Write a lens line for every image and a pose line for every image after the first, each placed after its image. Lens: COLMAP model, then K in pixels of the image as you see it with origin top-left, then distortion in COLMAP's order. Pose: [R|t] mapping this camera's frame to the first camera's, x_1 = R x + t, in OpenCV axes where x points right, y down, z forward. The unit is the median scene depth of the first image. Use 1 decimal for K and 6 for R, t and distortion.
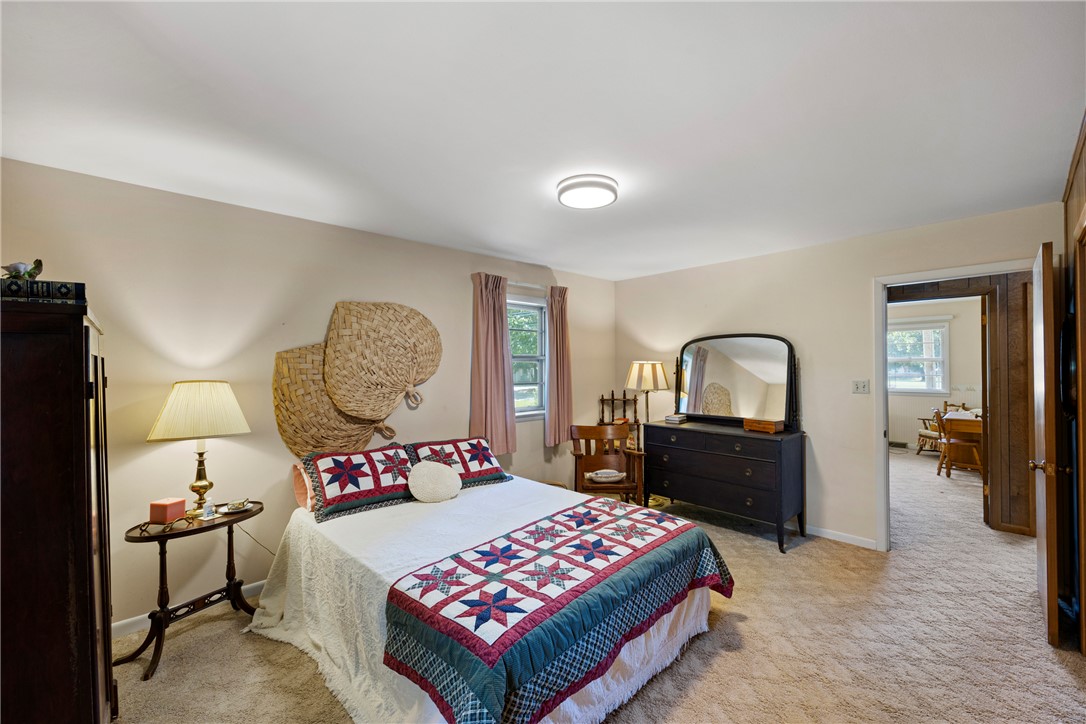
lens RADIAL K [[436.5, 0, 545.3], [0, 436.5, 362.2], [0, 0, 1]] dist [0.001278, 0.000069]
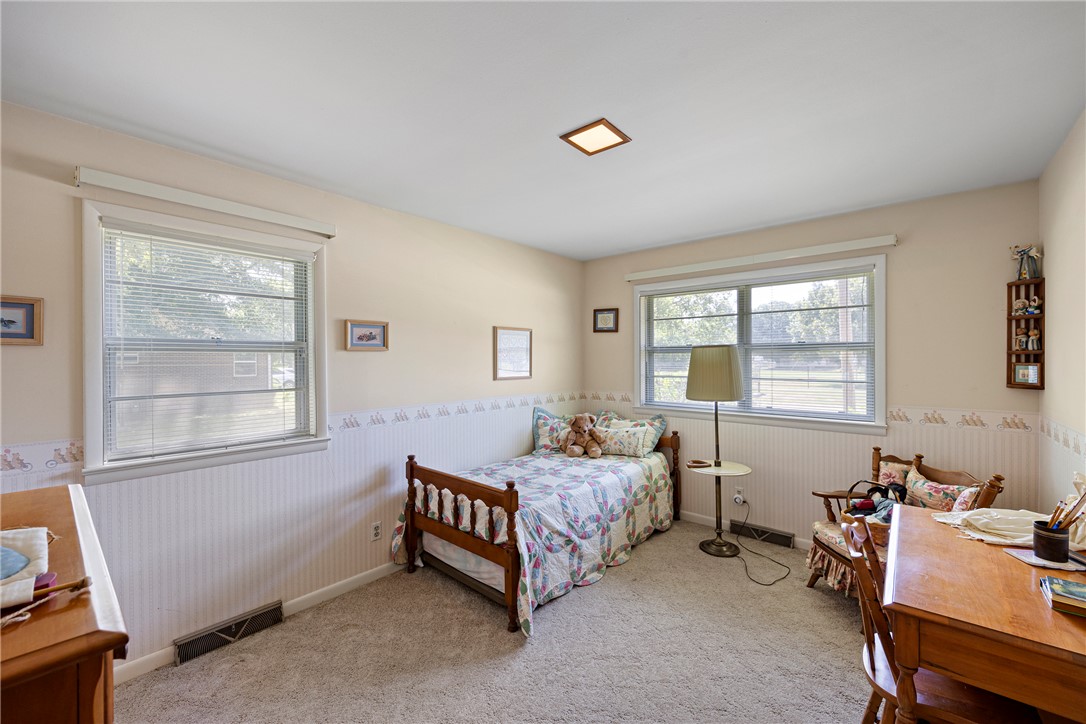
lens RADIAL K [[436.5, 0, 540.8], [0, 436.5, 353.3], [0, 0, 1]] dist [0.001278, 0.000069]
pose [[0.994156, 0.005758, 0.107799, 0.566925], [-0.005981, 0.999981, 0.001745, 0.003065], [-0.107787, -0.002380, 0.994171, 0.636377]]
